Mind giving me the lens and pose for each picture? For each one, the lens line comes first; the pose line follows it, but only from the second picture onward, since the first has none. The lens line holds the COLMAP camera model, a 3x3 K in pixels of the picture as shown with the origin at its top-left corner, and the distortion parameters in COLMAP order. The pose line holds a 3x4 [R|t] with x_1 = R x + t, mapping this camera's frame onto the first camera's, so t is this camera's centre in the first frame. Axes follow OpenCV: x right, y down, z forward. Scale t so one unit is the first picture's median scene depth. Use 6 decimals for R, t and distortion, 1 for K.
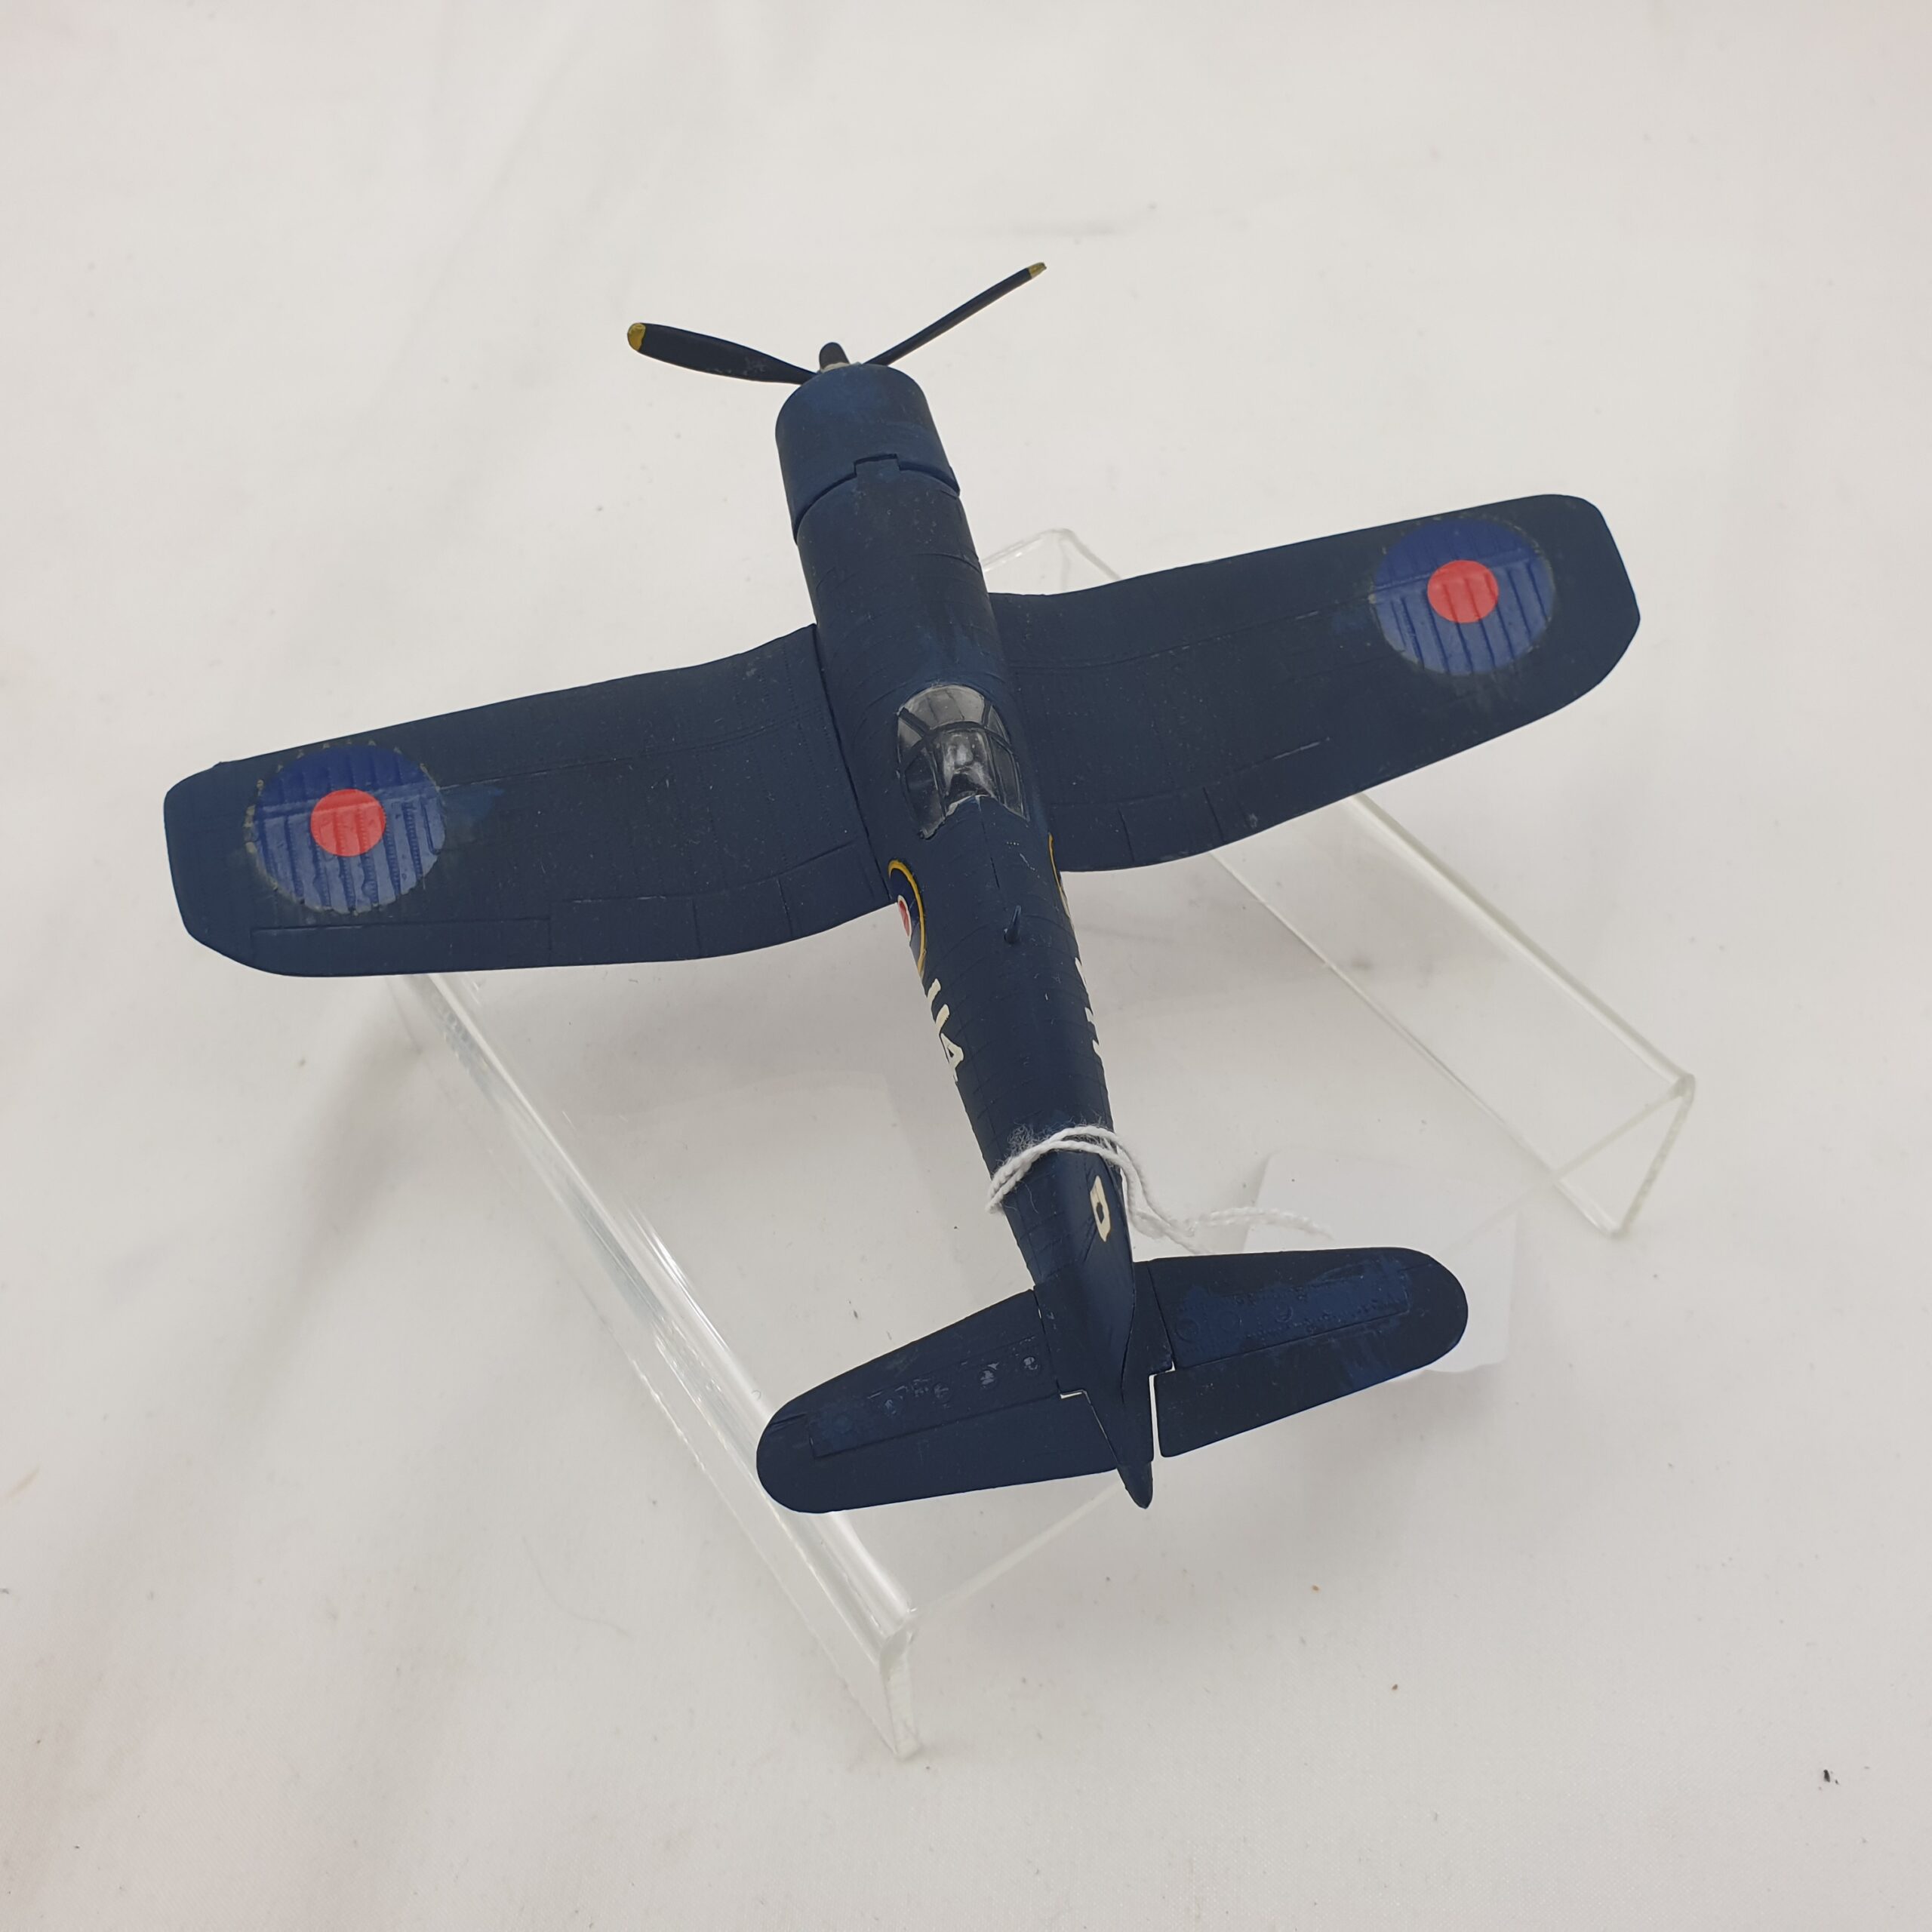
lens RADIAL K [[2030.6, 0, 970.1], [0, 2030.6, 965.1], [0, 0, 1]] dist [0.022283, 0.000000]
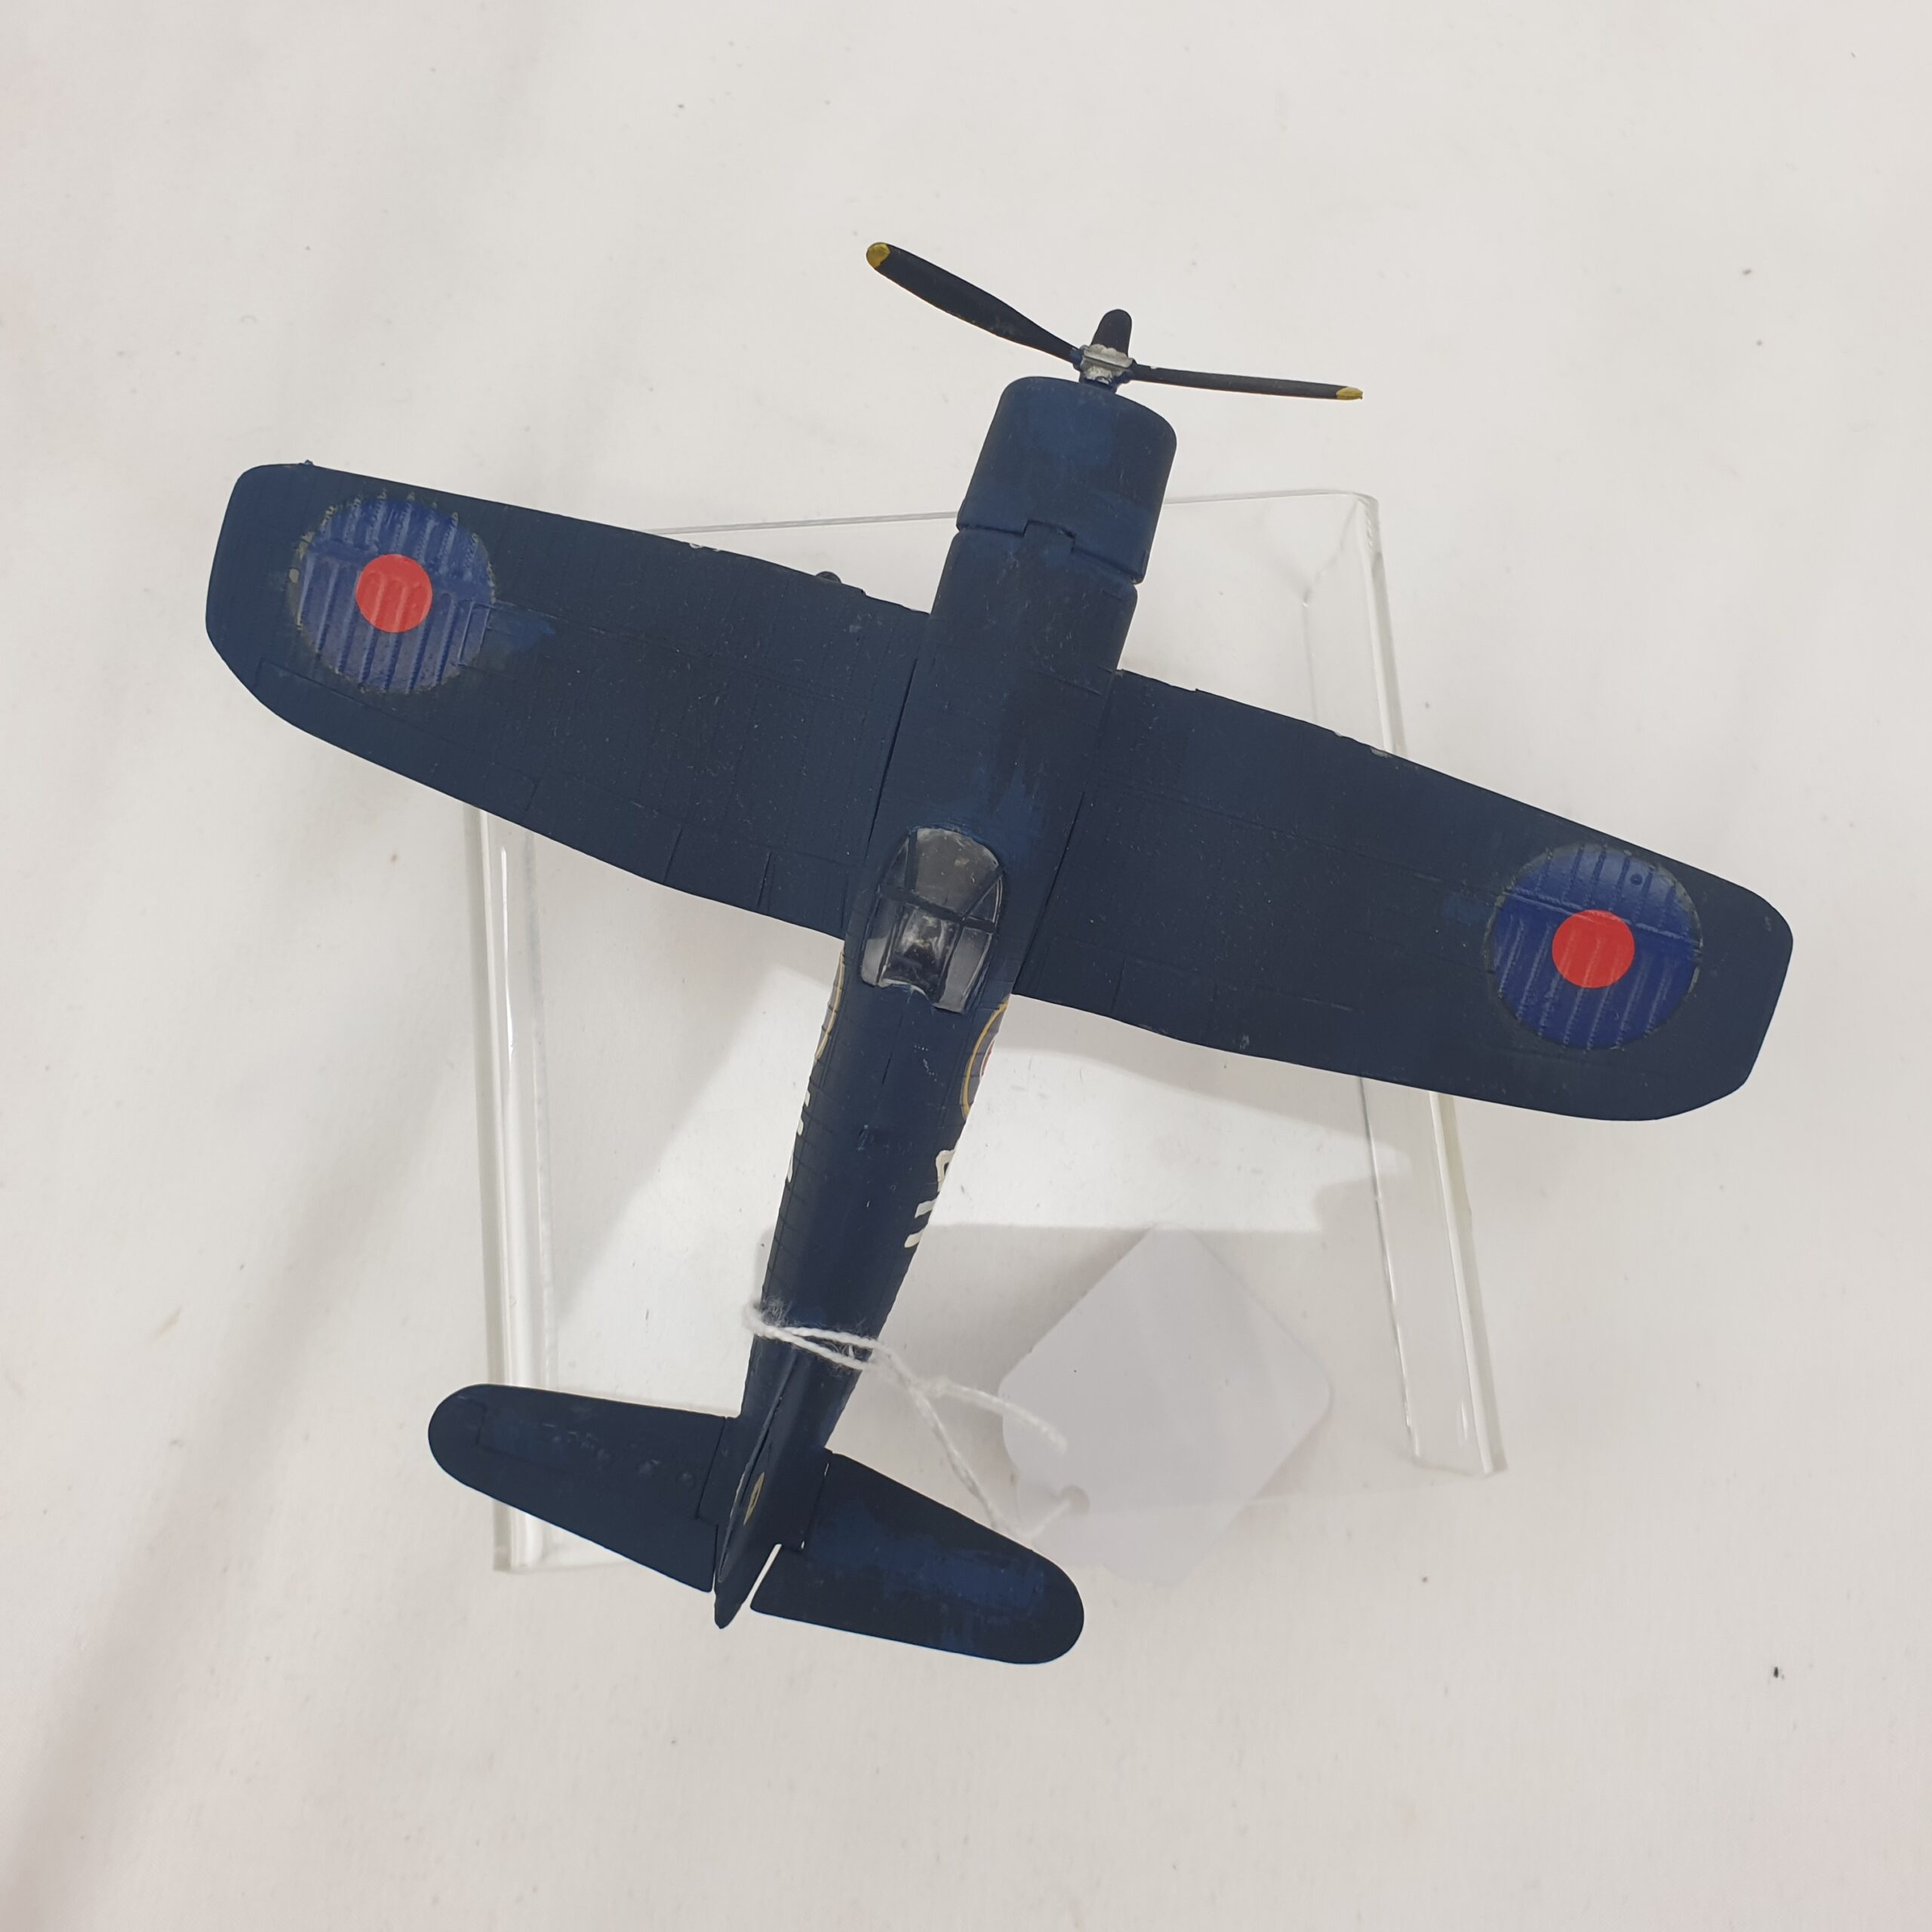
lens RADIAL K [[2030.6, 0, 970.8], [0, 2030.6, 970.6], [0, 0, 1]] dist [0.022283, 0.000000]
pose [[0.857021, 0.513179, -0.046509, 0.060948], [-0.442881, 0.779732, 0.442576, -0.474462], [0.263385, -0.358699, 0.895524, 0.152811]]
